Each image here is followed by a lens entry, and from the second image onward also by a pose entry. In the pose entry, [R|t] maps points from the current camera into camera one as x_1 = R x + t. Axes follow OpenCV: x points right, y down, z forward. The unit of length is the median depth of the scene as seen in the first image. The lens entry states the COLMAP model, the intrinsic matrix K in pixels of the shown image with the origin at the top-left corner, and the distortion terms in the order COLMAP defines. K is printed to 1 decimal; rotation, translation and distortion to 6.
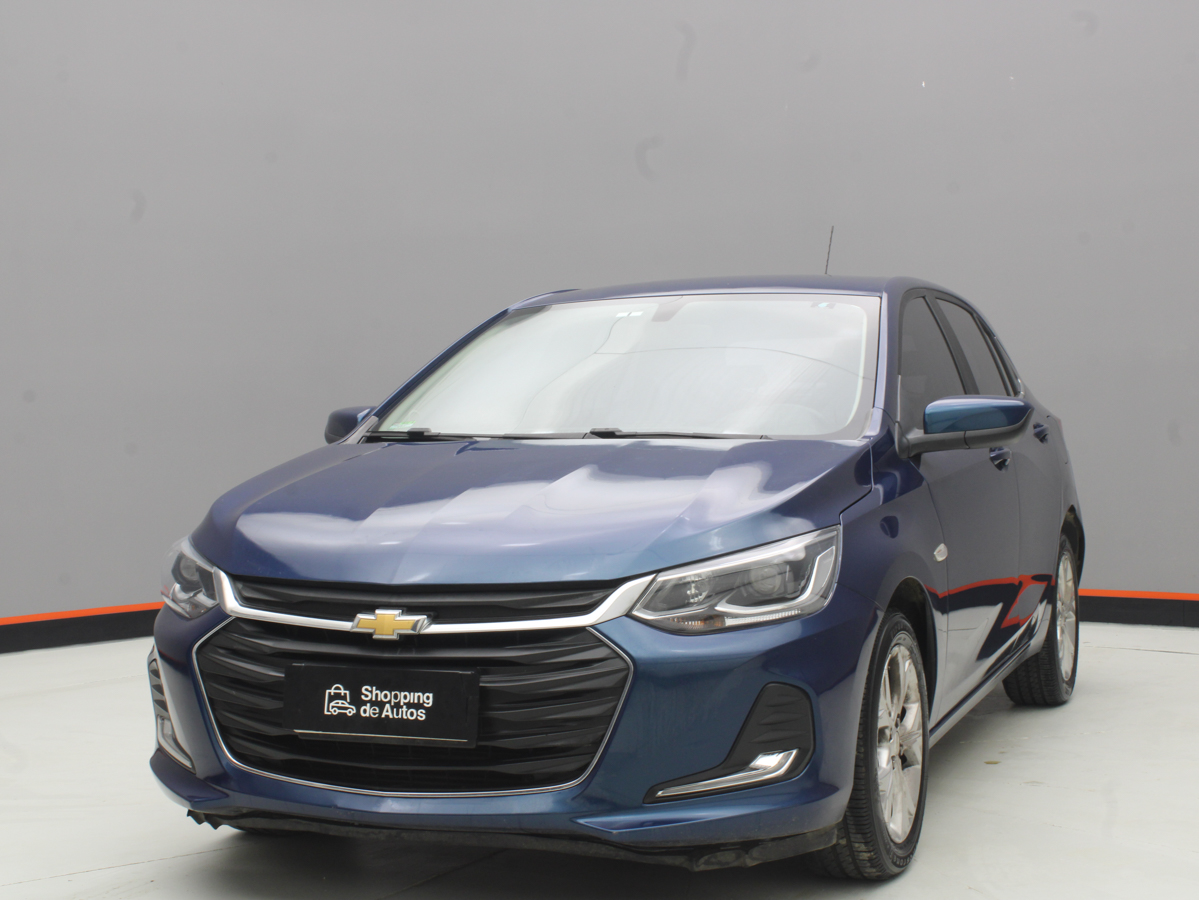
lens RADIAL K [[1934.9, 0, 596.0], [0, 1934.9, 445.0], [0, 0, 1]] dist [-0.099155, 0.000000]
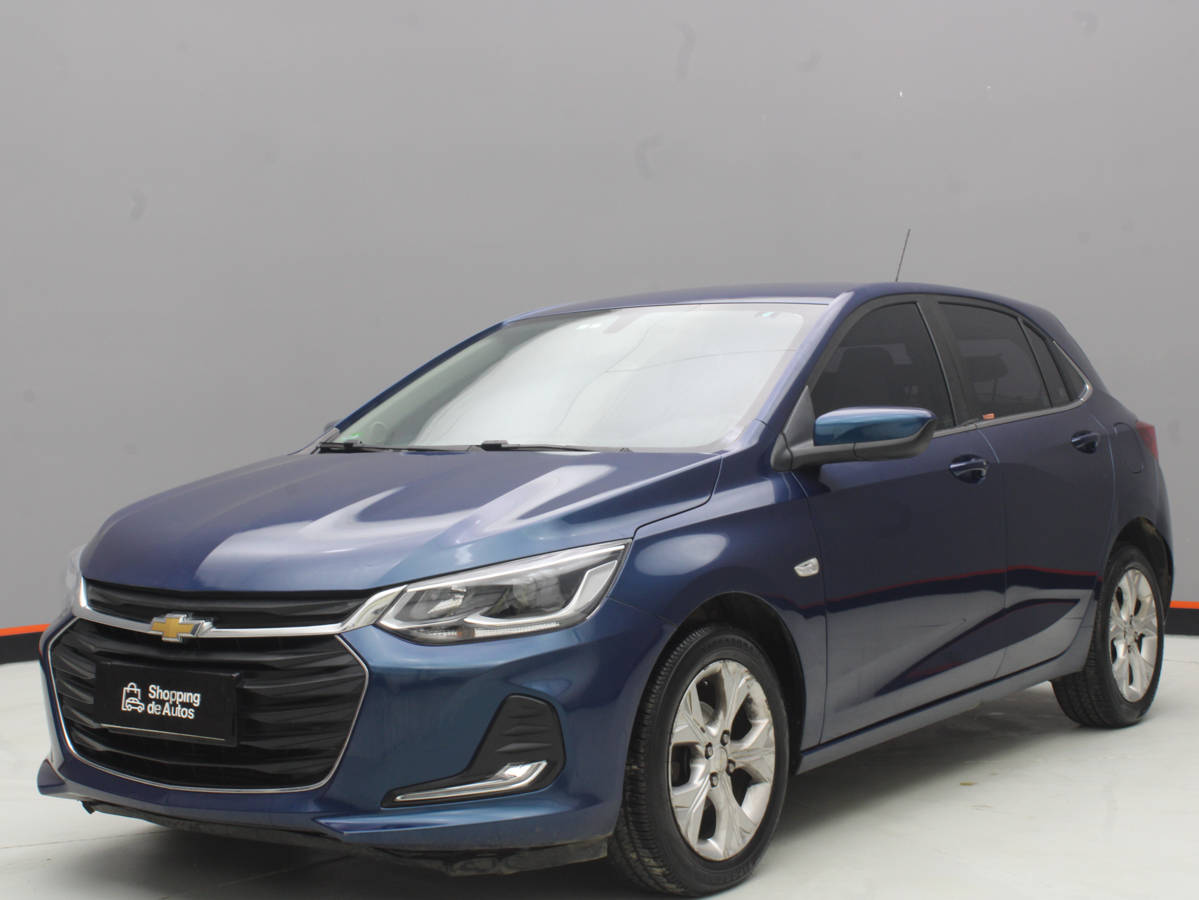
lens RADIAL K [[1934.9, 0, 596.3], [0, 1934.9, 460.0], [0, 0, 1]] dist [-0.099155, 0.000000]
pose [[0.972677, 0.001844, -0.232155, 0.364235], [-0.000189, 0.999974, 0.007147, -0.007100], [0.232162, -0.006908, 0.972653, 0.023995]]
